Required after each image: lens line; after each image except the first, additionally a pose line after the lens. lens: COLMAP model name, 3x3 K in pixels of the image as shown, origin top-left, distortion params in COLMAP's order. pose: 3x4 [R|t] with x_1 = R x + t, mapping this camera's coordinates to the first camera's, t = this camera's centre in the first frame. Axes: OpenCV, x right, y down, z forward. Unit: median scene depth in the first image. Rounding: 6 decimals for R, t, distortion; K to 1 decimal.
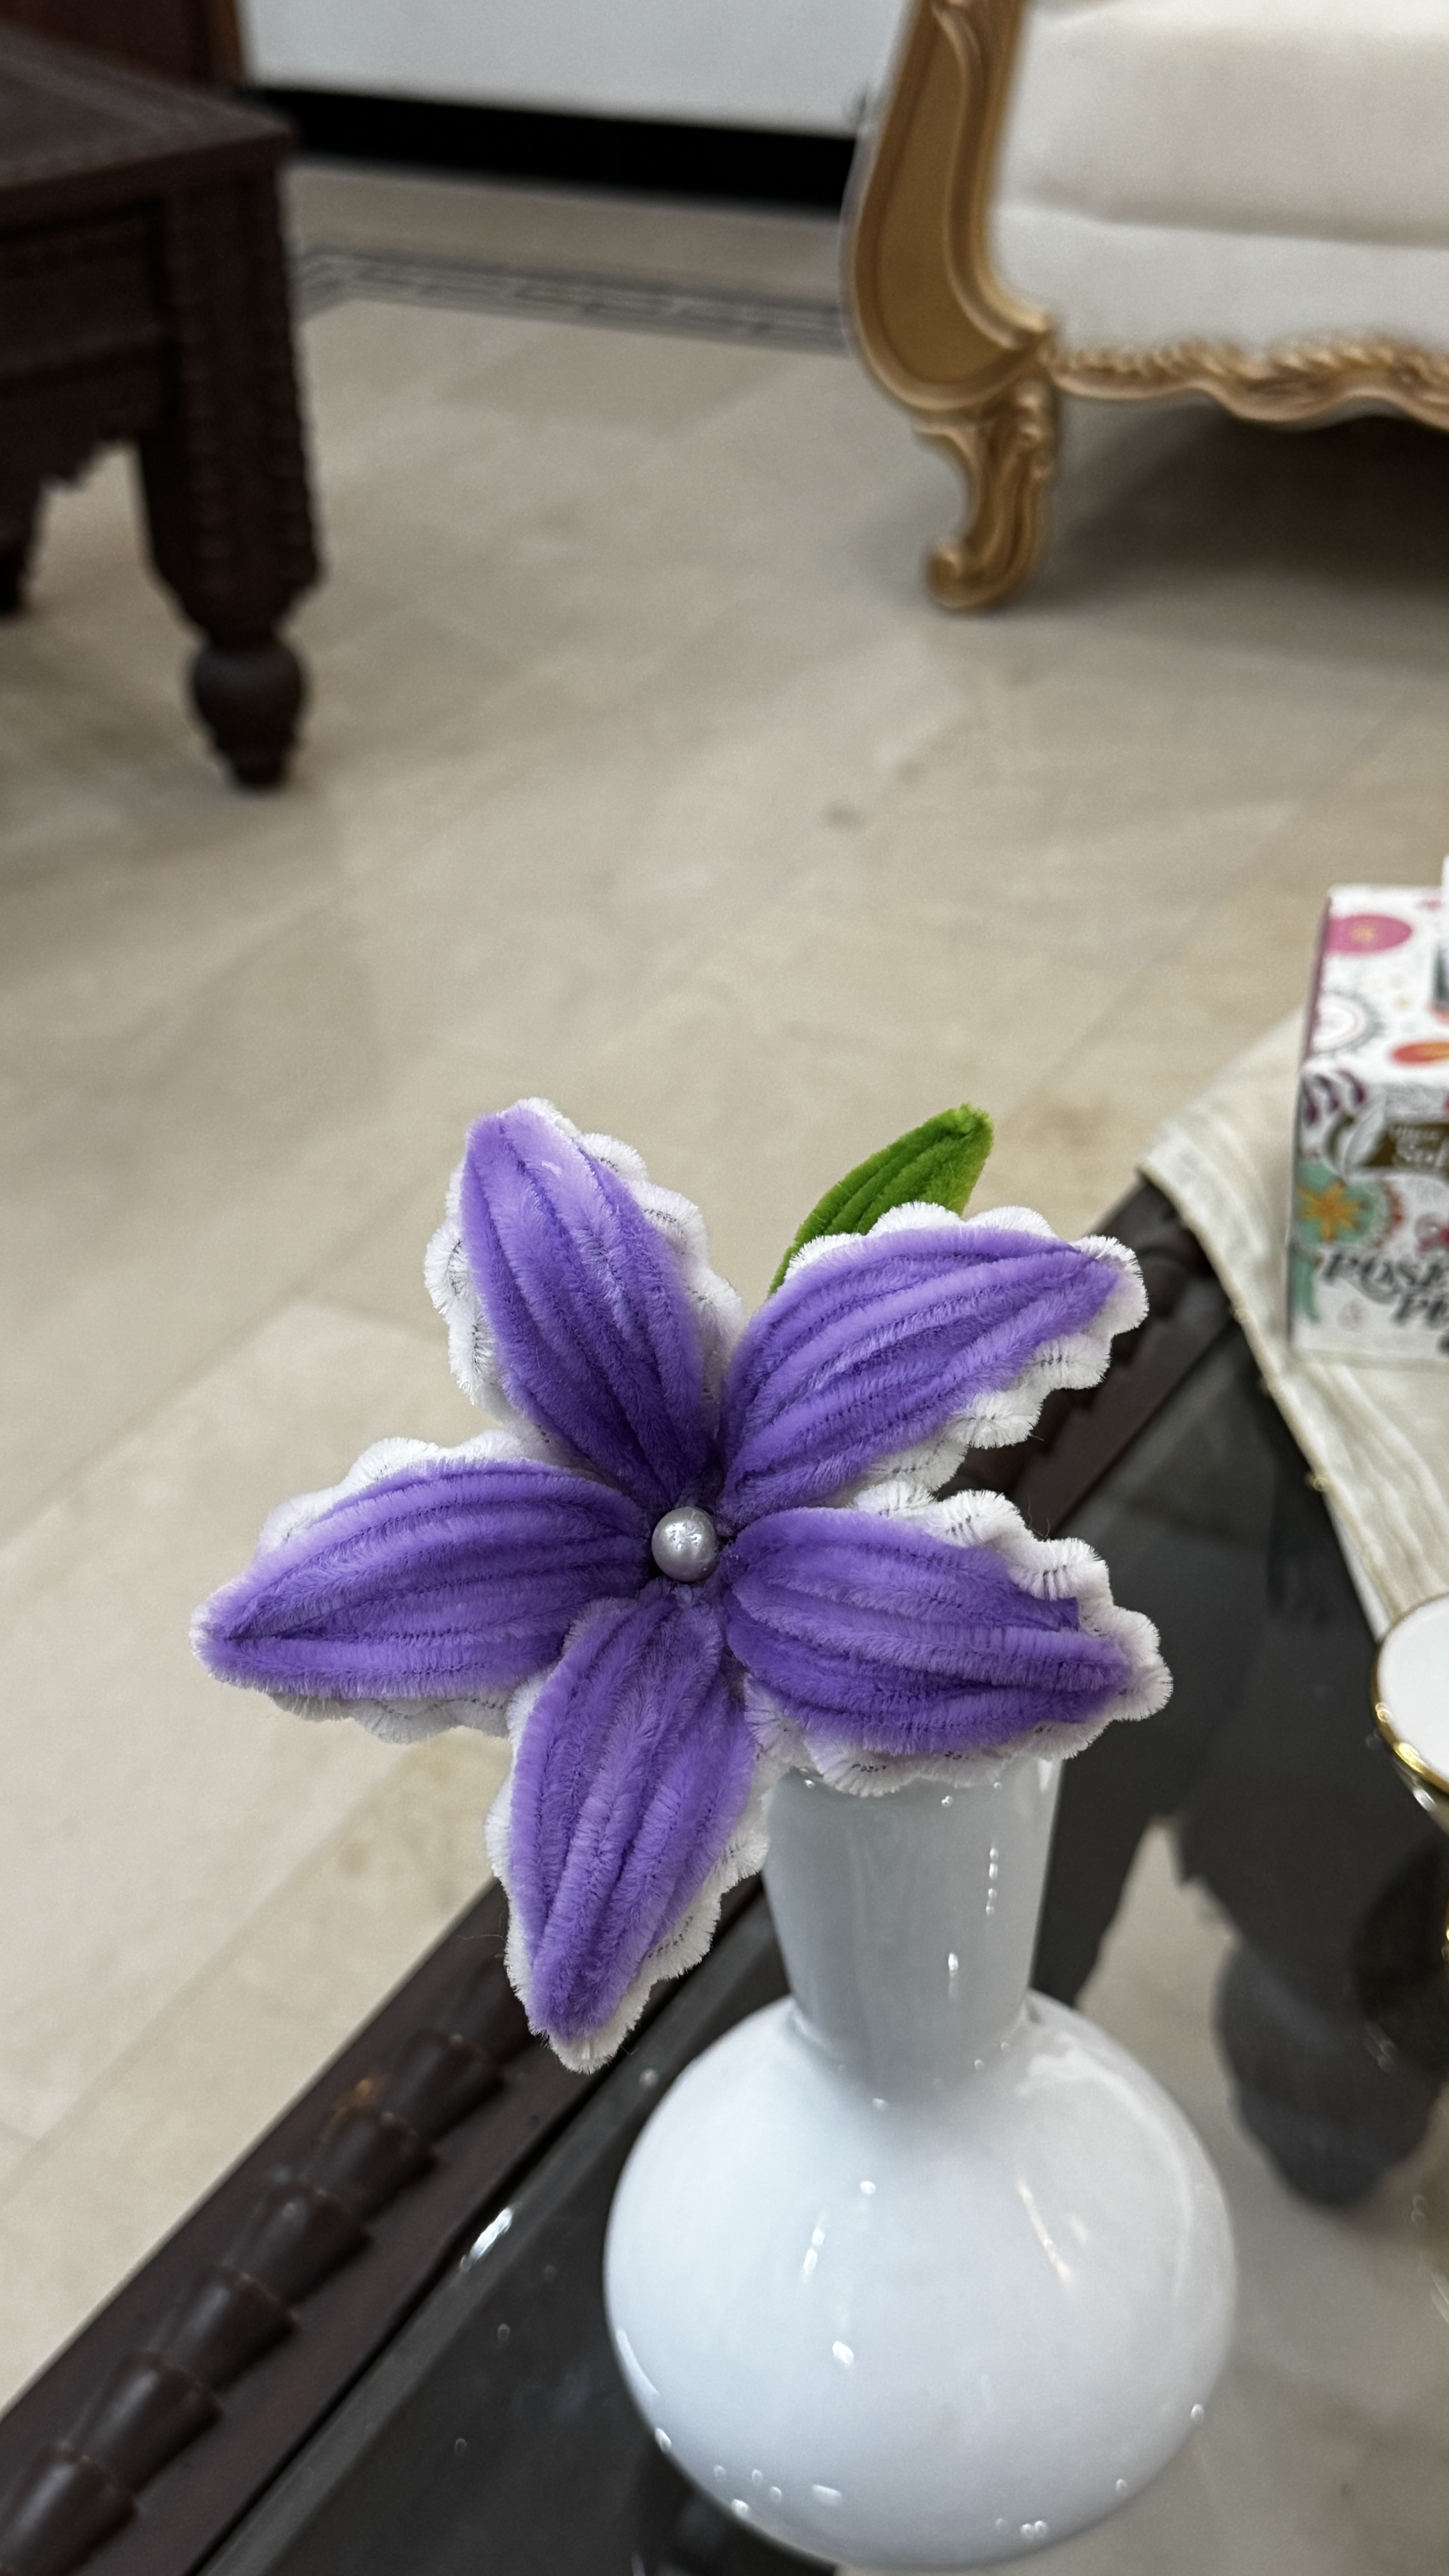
lens RADIAL K [[3250.2, 0, 695.3], [0, 3250.2, 1294.9], [0, 0, 1]] dist [0.187444, -0.402218]
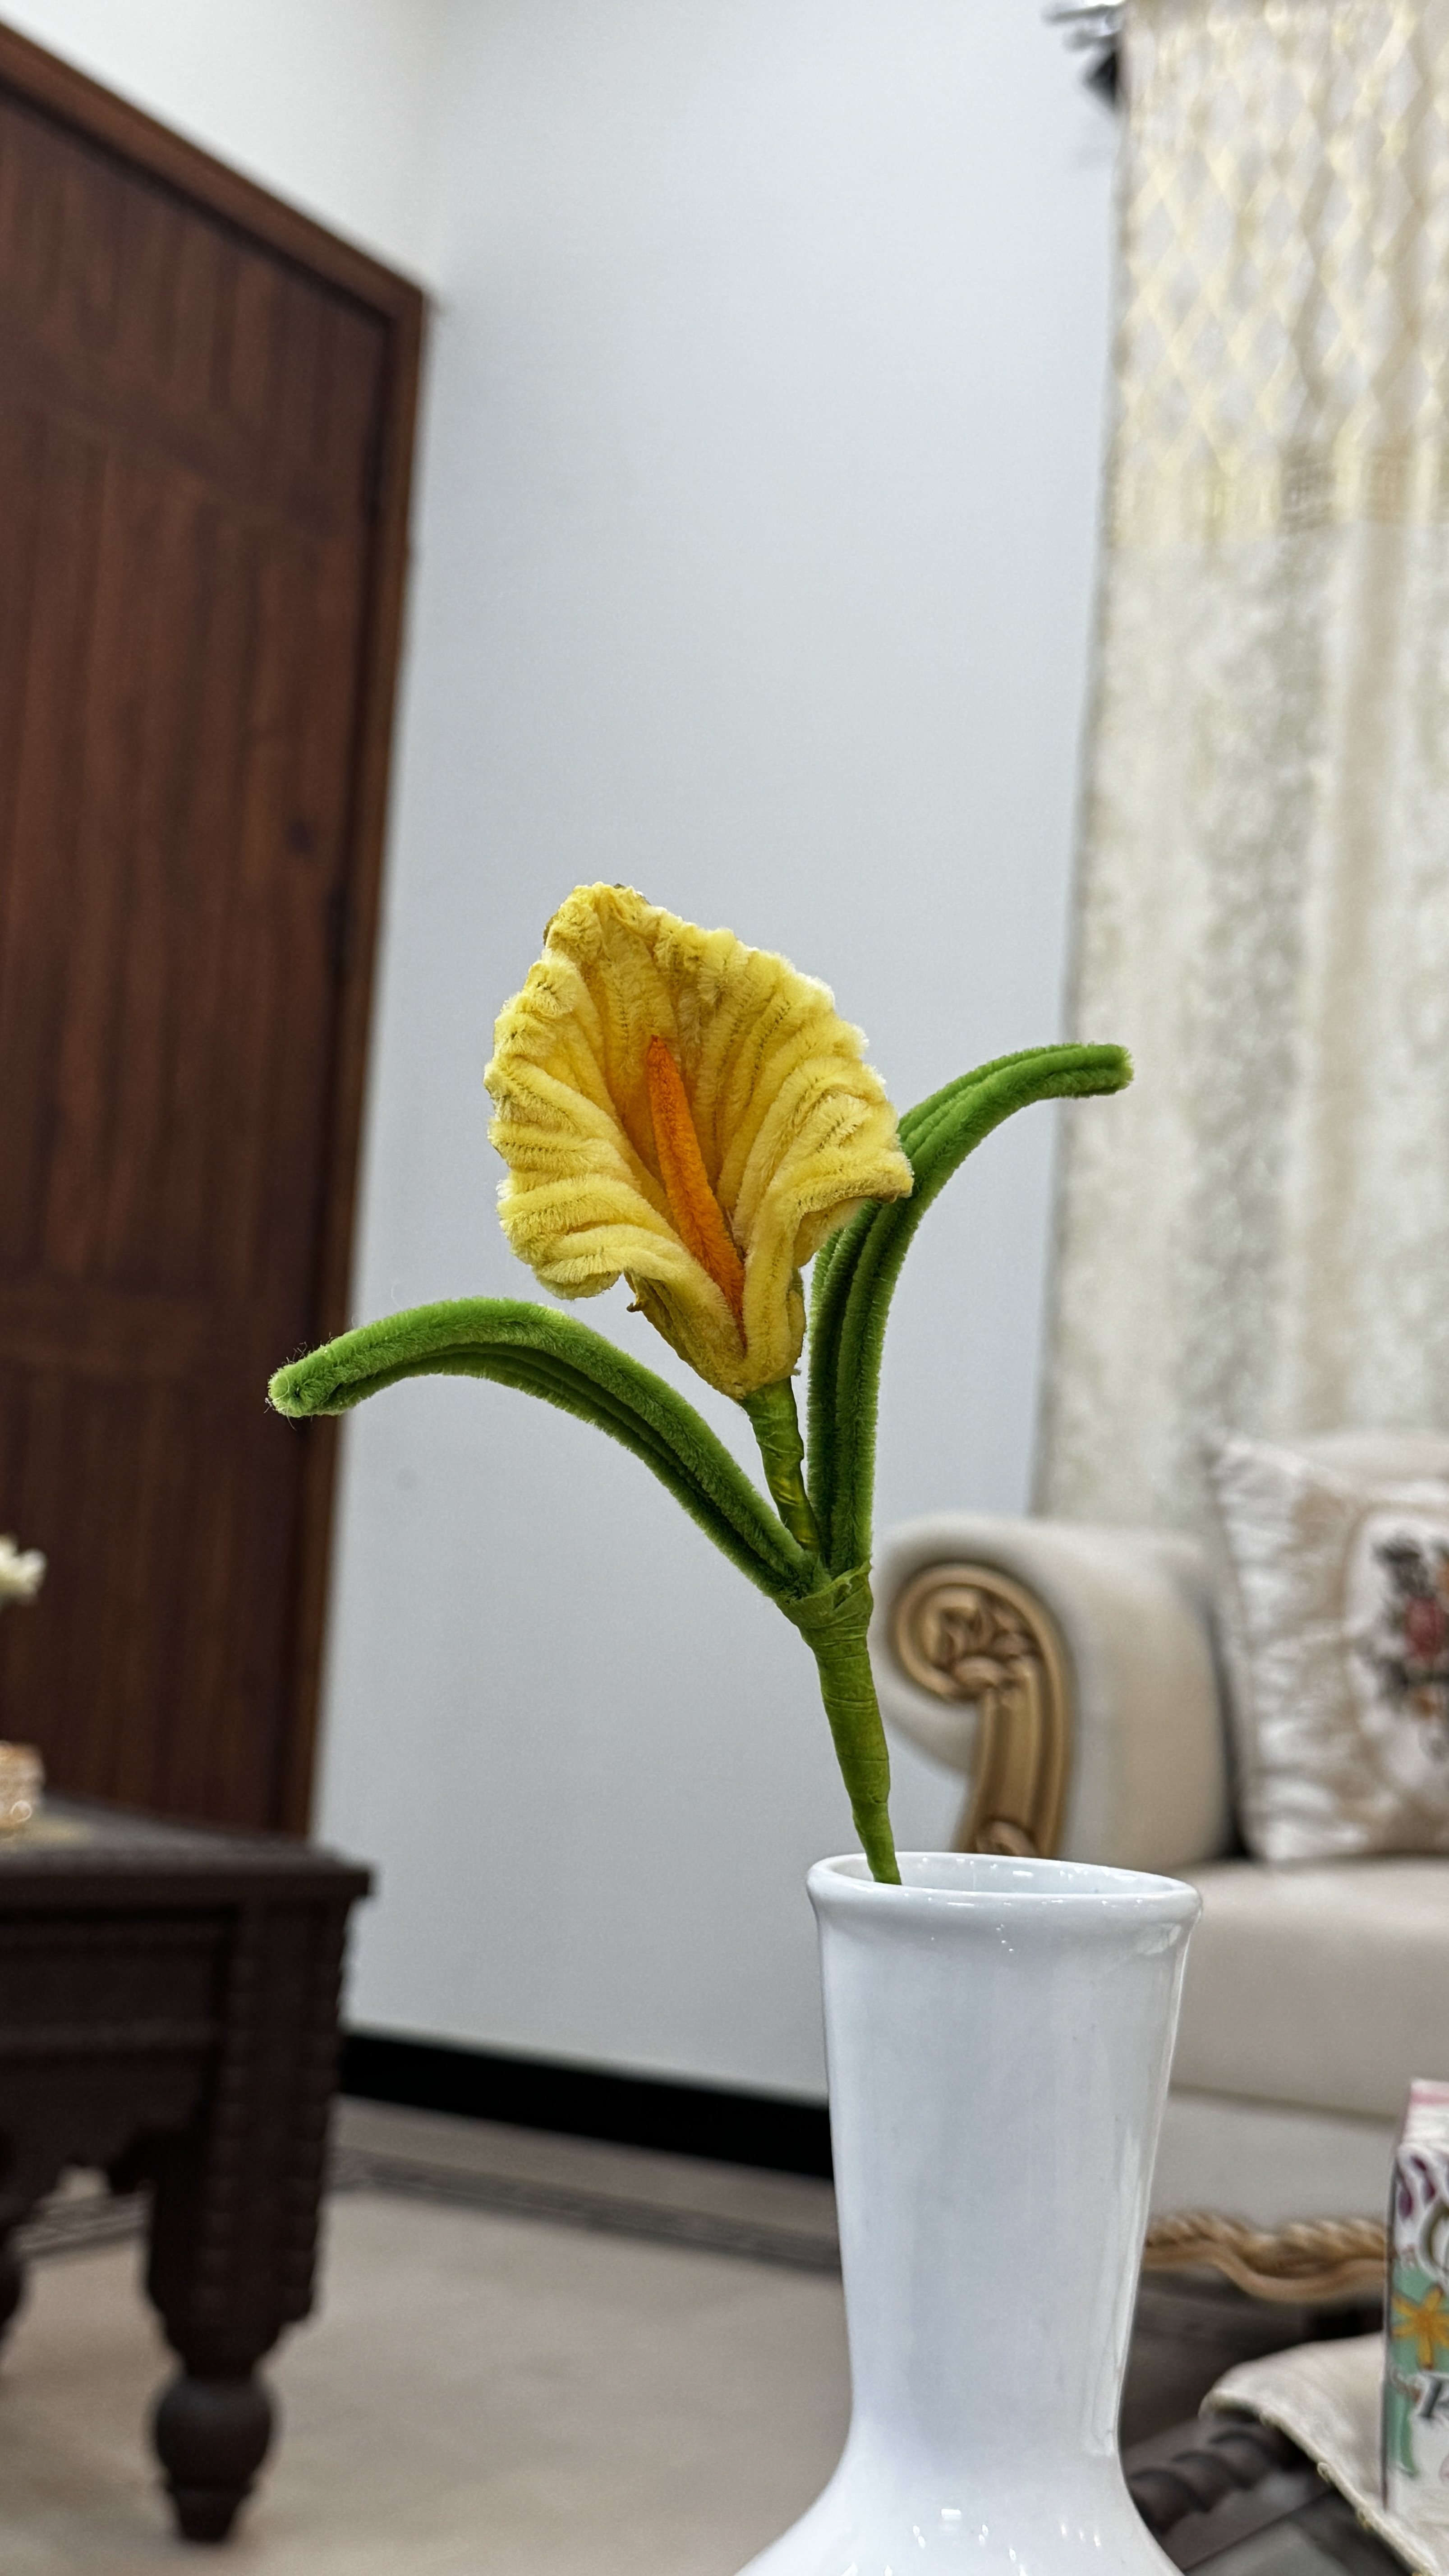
lens RADIAL K [[3243.4, 0, 730.4], [0, 3243.4, 1309.8], [0, 0, 1]] dist [0.229542, -0.633146]
pose [[0.993327, 0.113923, -0.017998, -0.007617], [-0.101673, 0.791258, -0.602971, 0.132208], [-0.054451, 0.600777, 0.797560, 0.034343]]
